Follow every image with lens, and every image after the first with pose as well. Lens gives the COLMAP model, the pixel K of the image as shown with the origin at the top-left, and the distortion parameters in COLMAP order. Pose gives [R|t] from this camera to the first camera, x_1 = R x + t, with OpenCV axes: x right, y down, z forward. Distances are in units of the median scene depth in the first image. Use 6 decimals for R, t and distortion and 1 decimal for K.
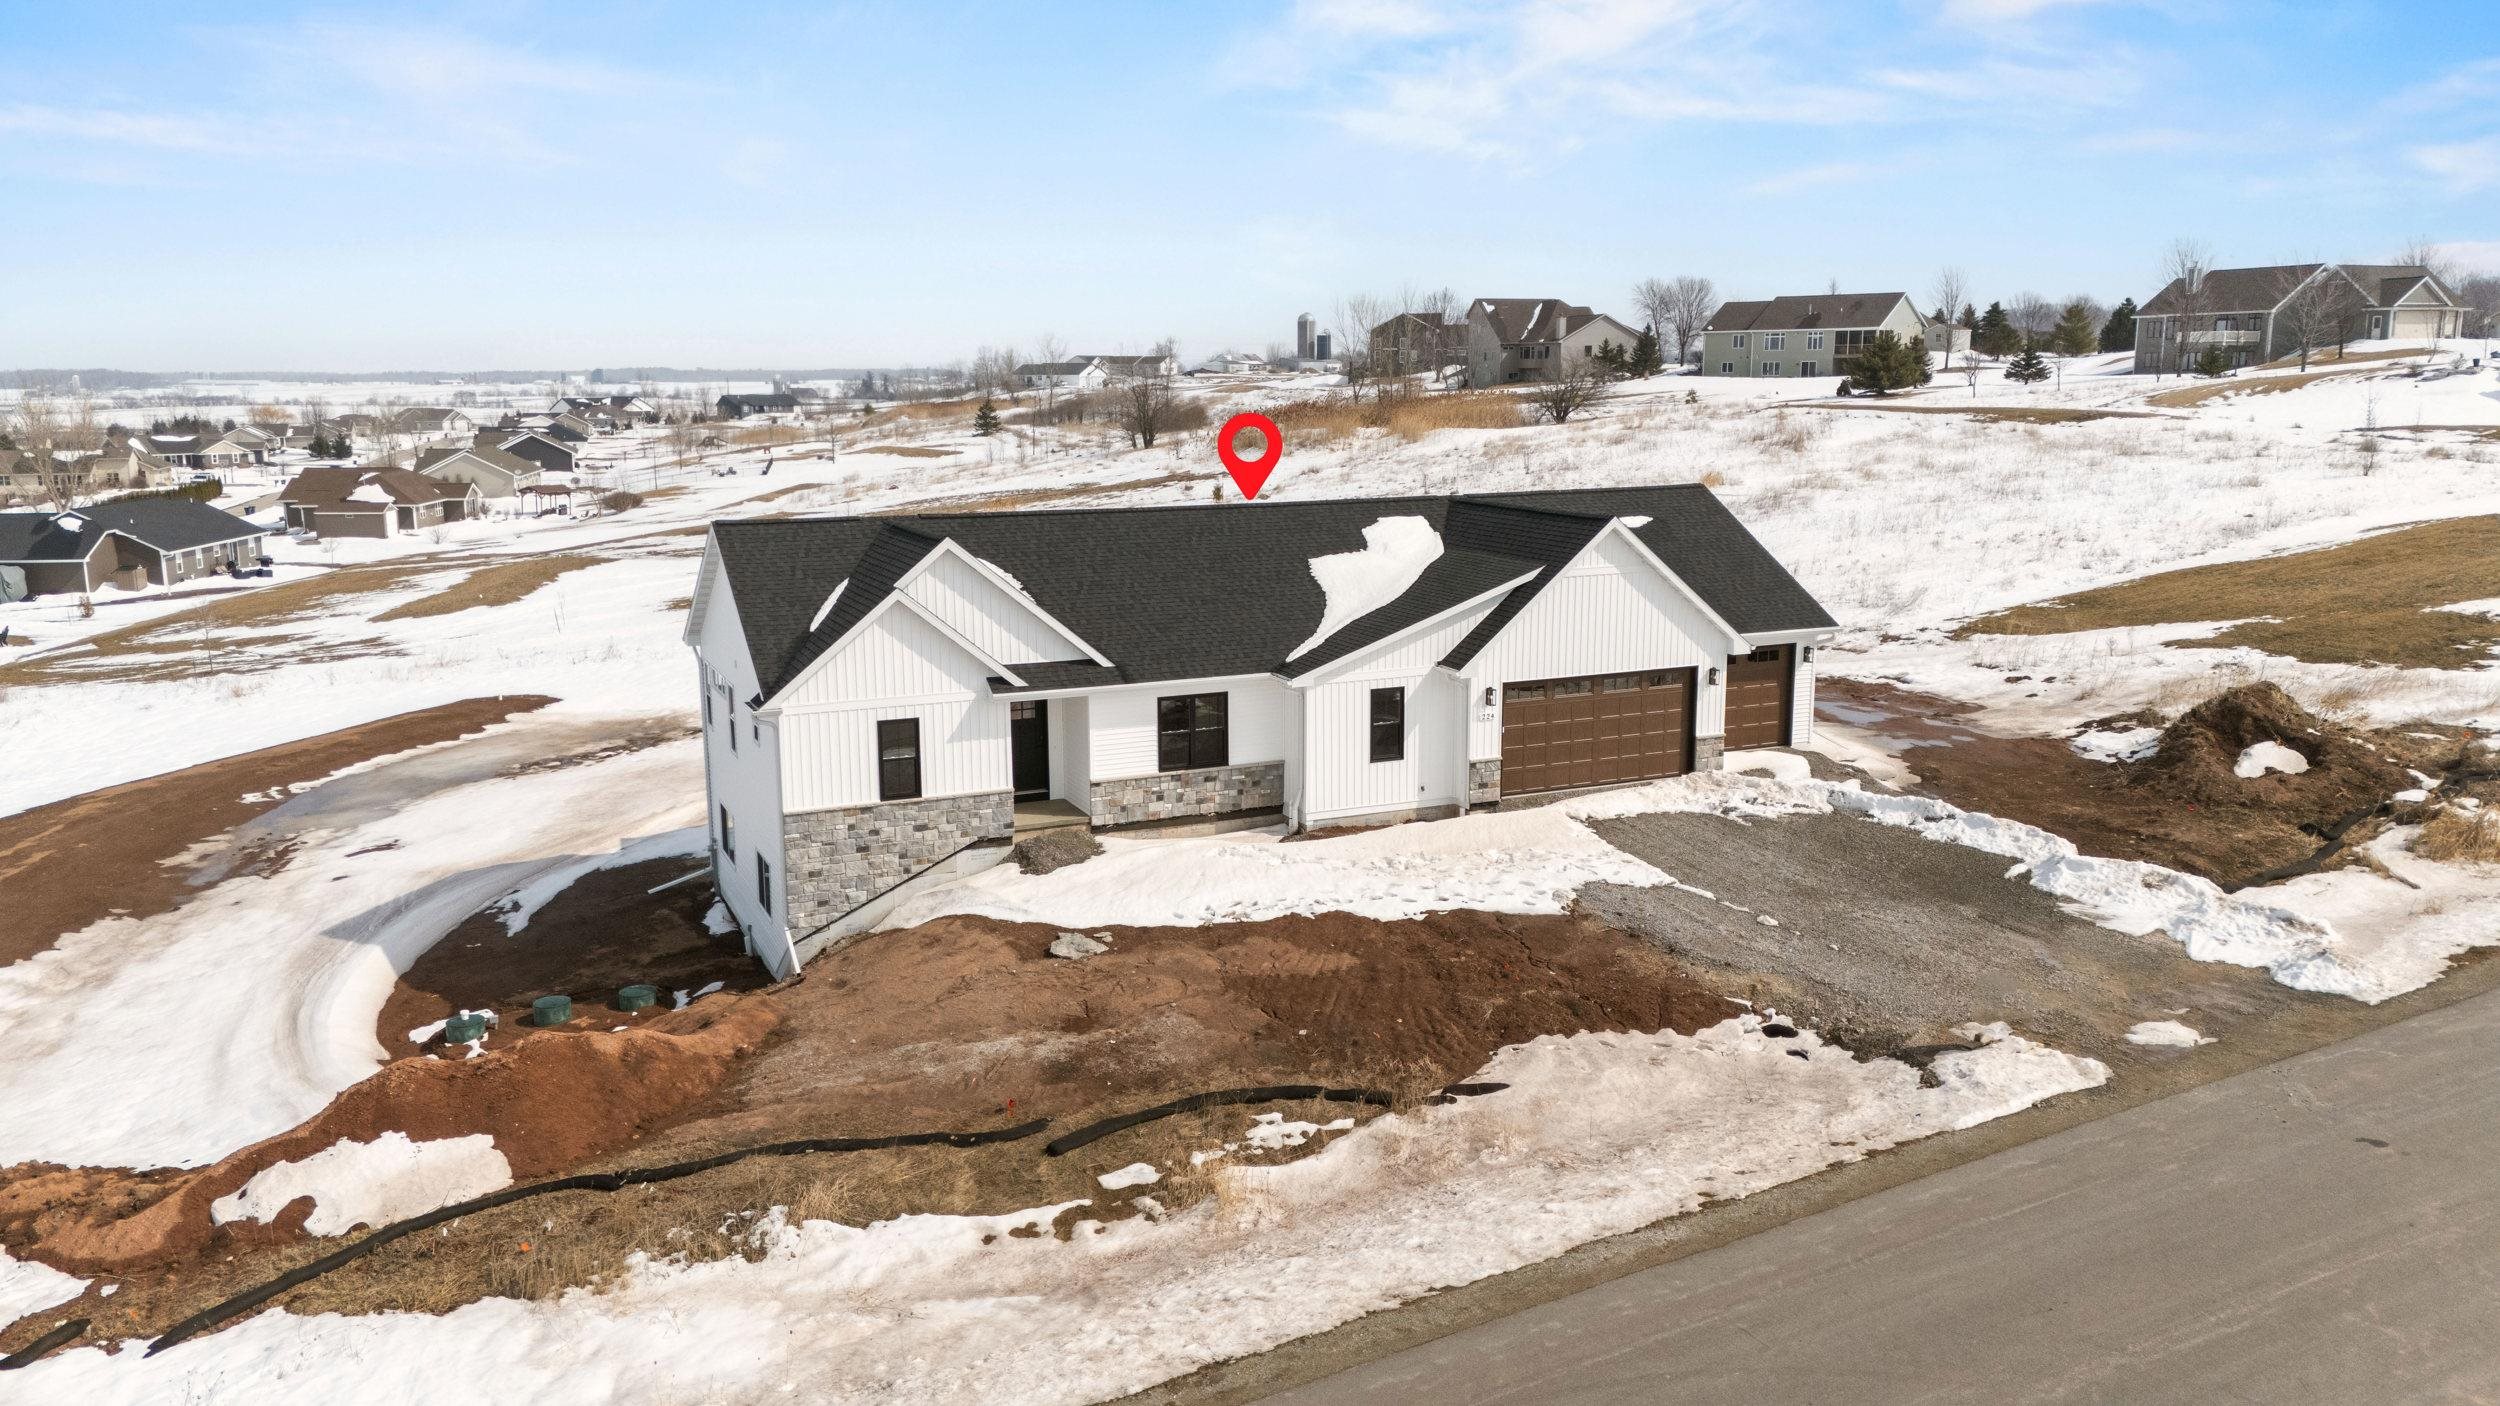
lens RADIAL K [[1804.3, 0, 1246.1], [0, 1804.3, 706.6], [0, 0, 1]] dist [0.096142, -0.100692]
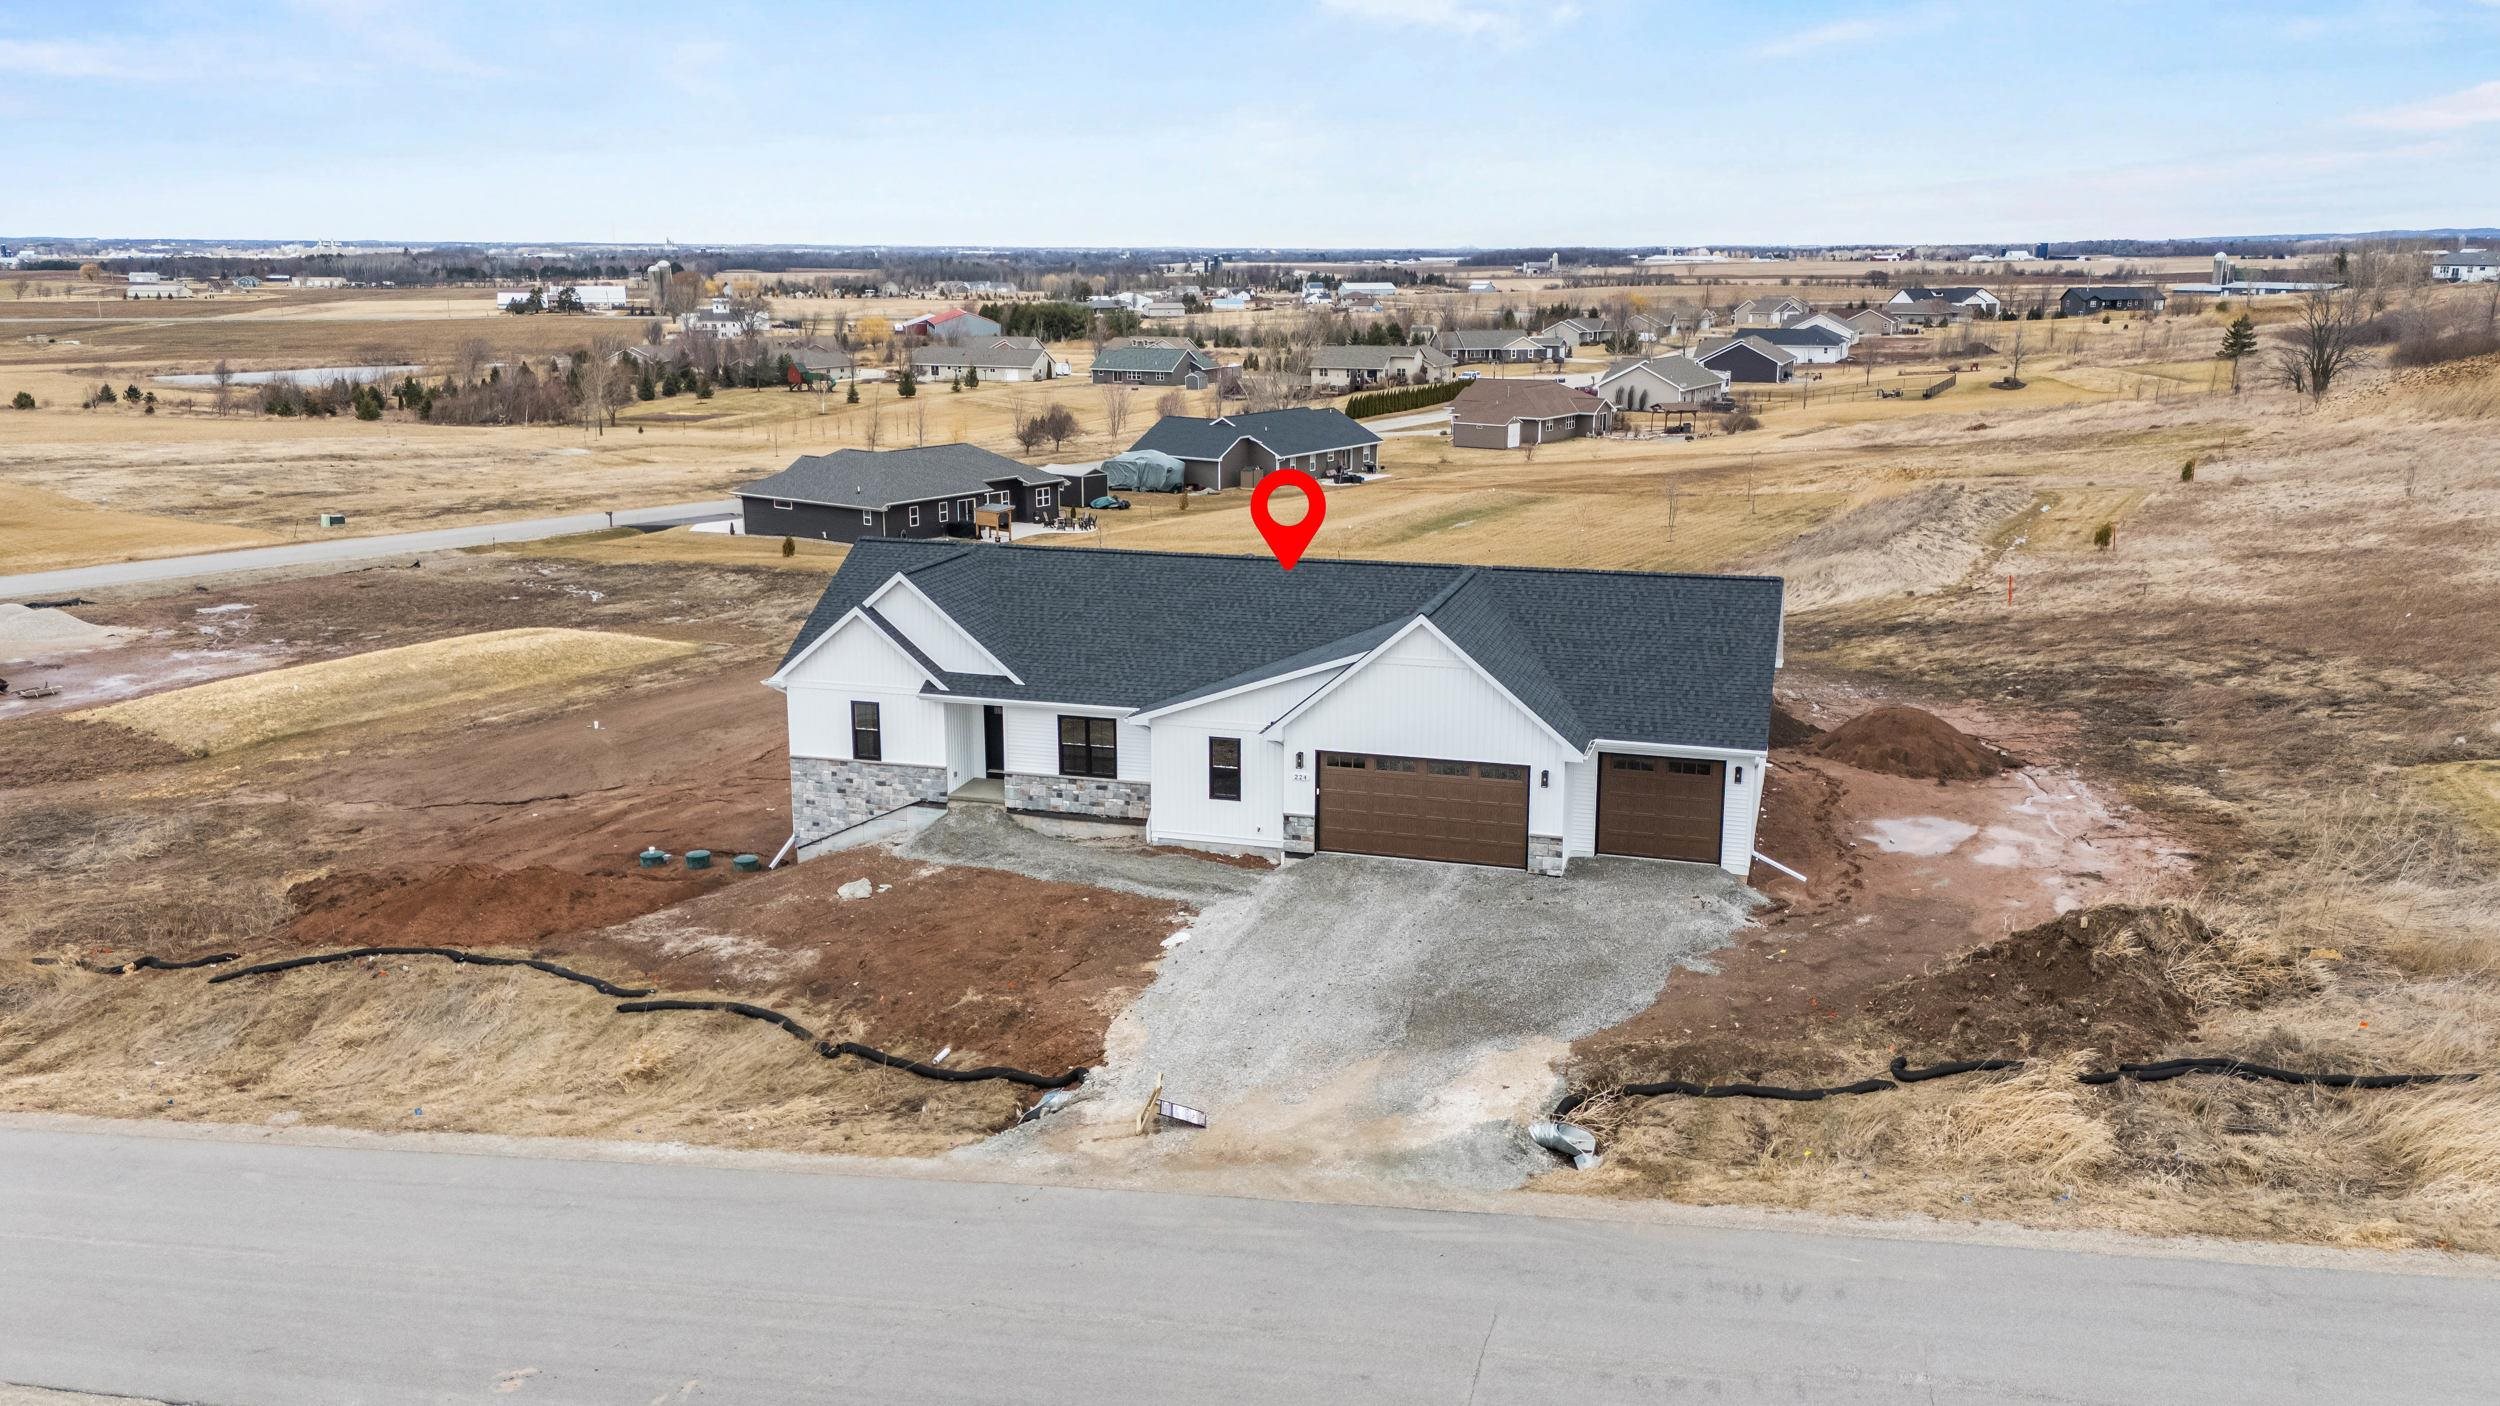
lens RADIAL K [[1931.5, 0, 1261.3], [0, 1931.5, 699.5], [0, 0, 1]] dist [0.070013, -0.003612]
pose [[0.759736, 0.152198, -0.632168, 0.893216], [-0.122810, 0.988309, 0.090348, -0.152223], [0.638528, 0.008996, 0.769546, 0.070557]]
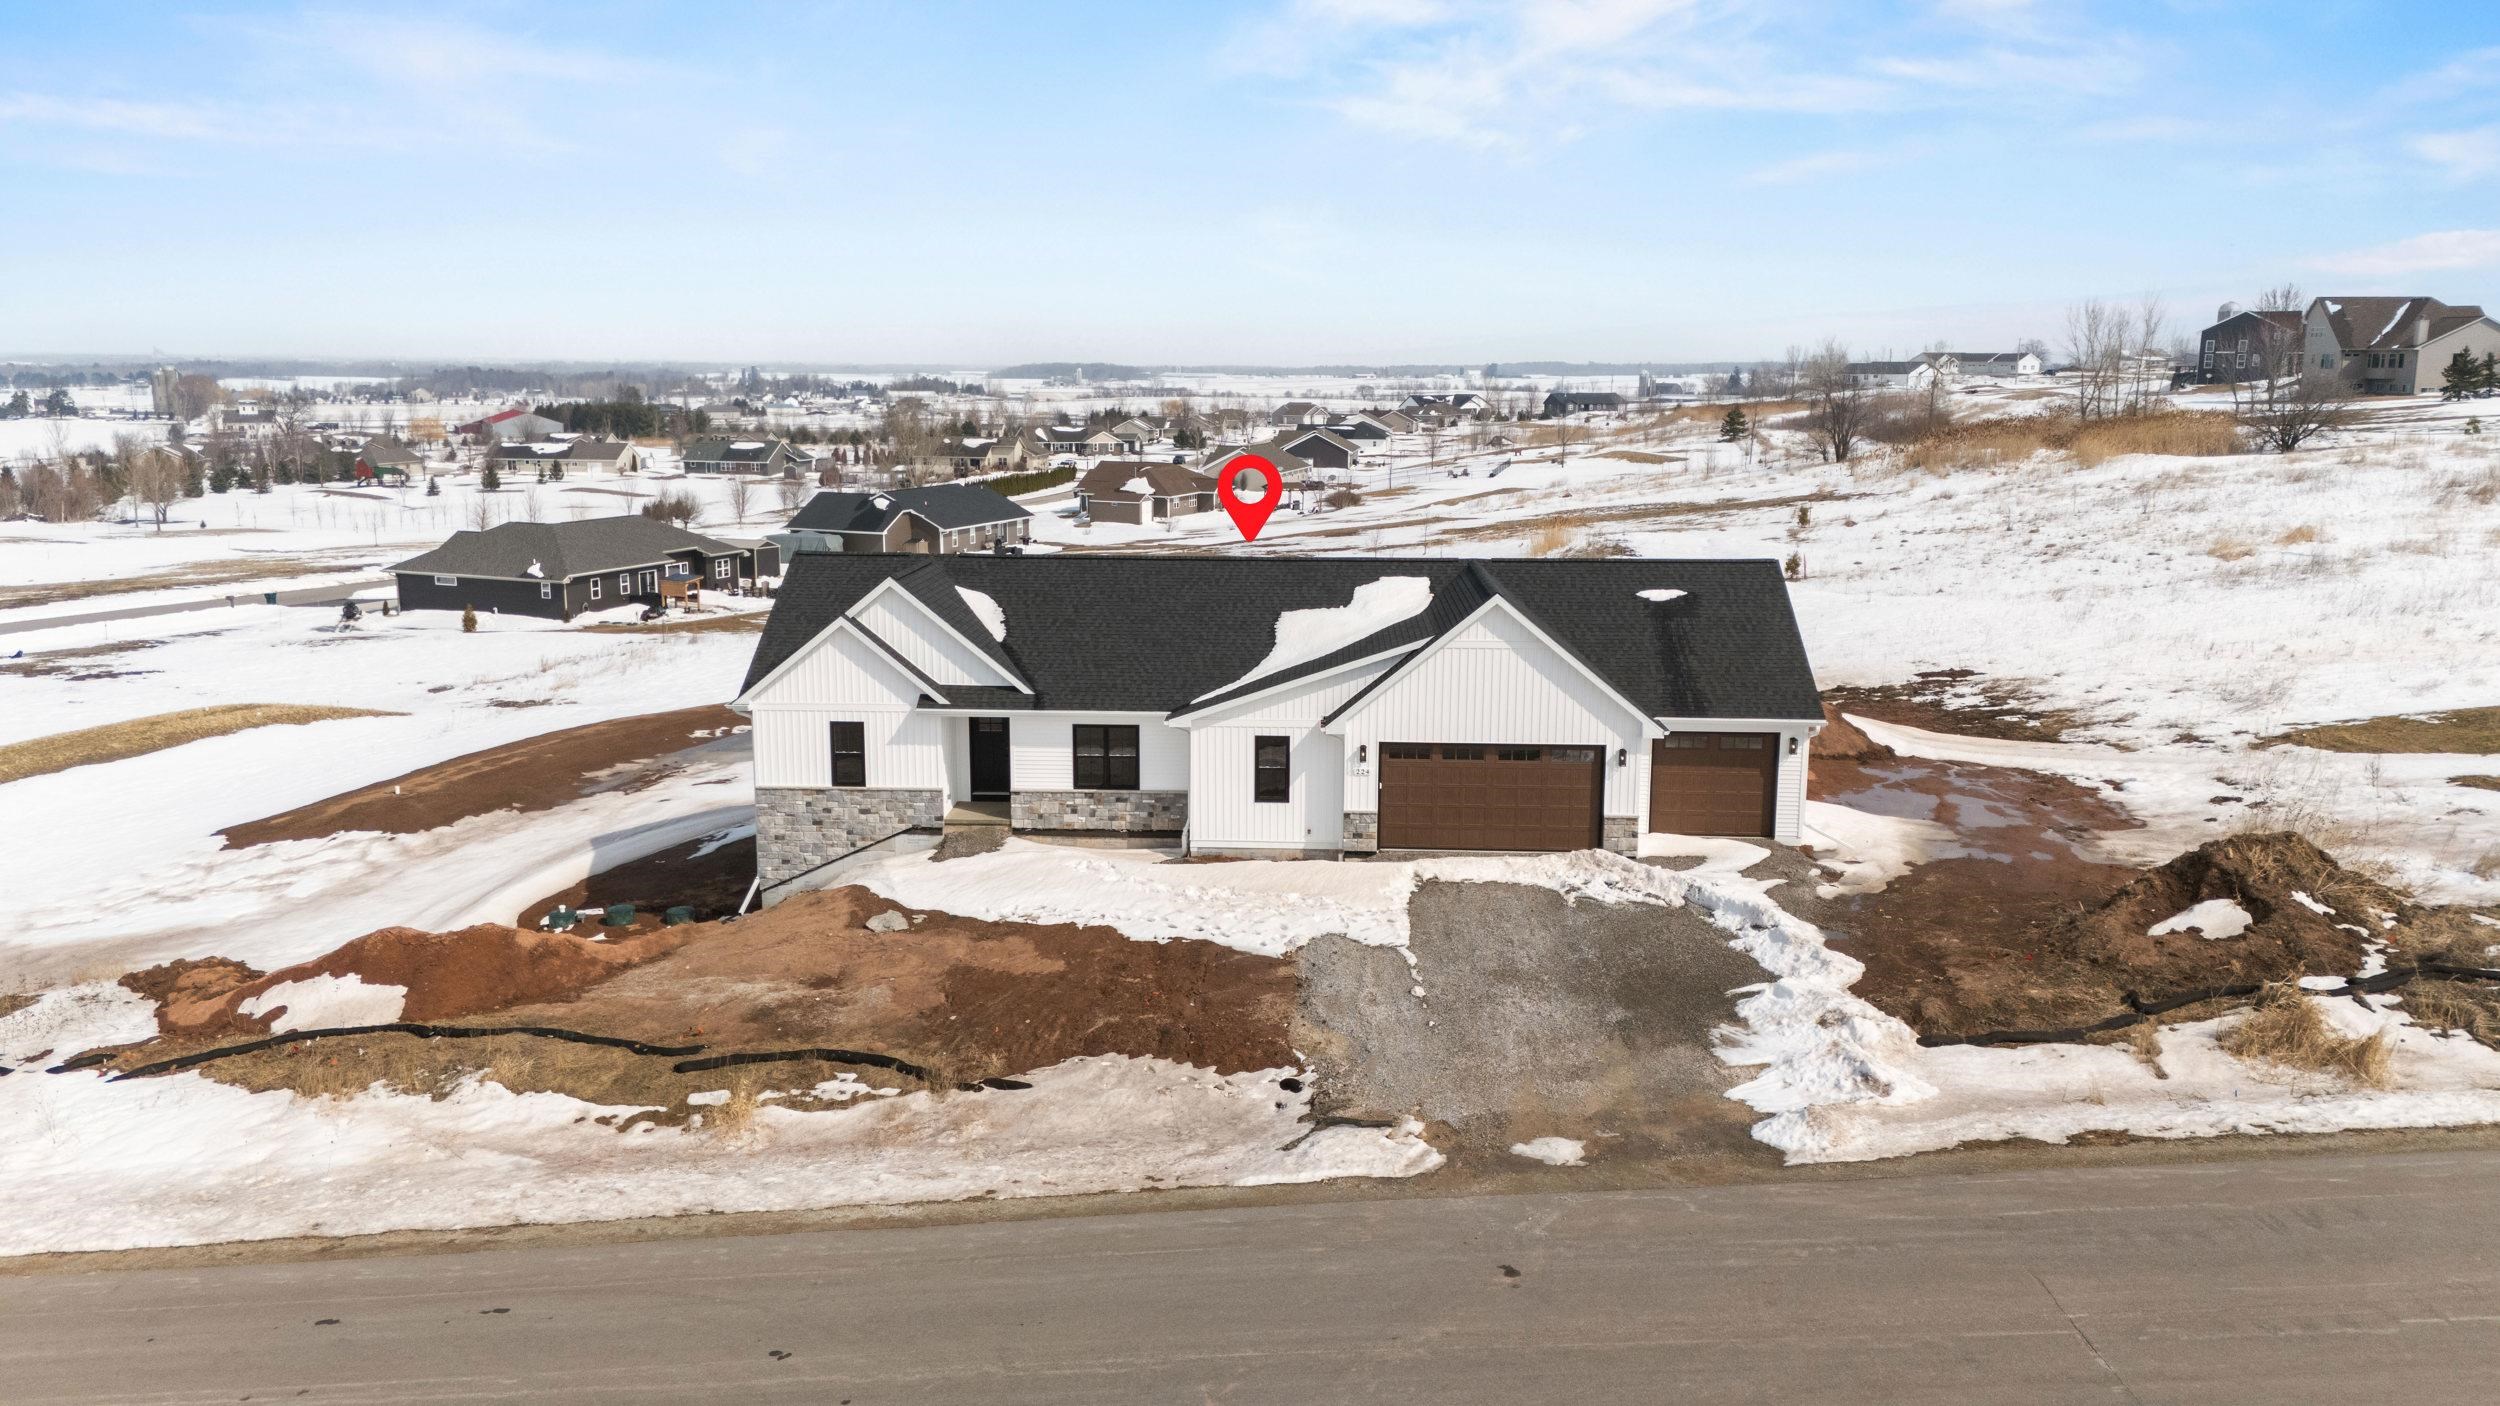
lens RADIAL K [[1804.3, 0, 1246.1], [0, 1804.3, 706.6], [0, 0, 1]] dist [0.096142, -0.100692]
pose [[0.891670, 0.092778, -0.443076, 0.562197], [-0.091362, 0.995514, 0.024595, -0.054975], [0.443370, 0.018550, 0.896147, 0.012598]]
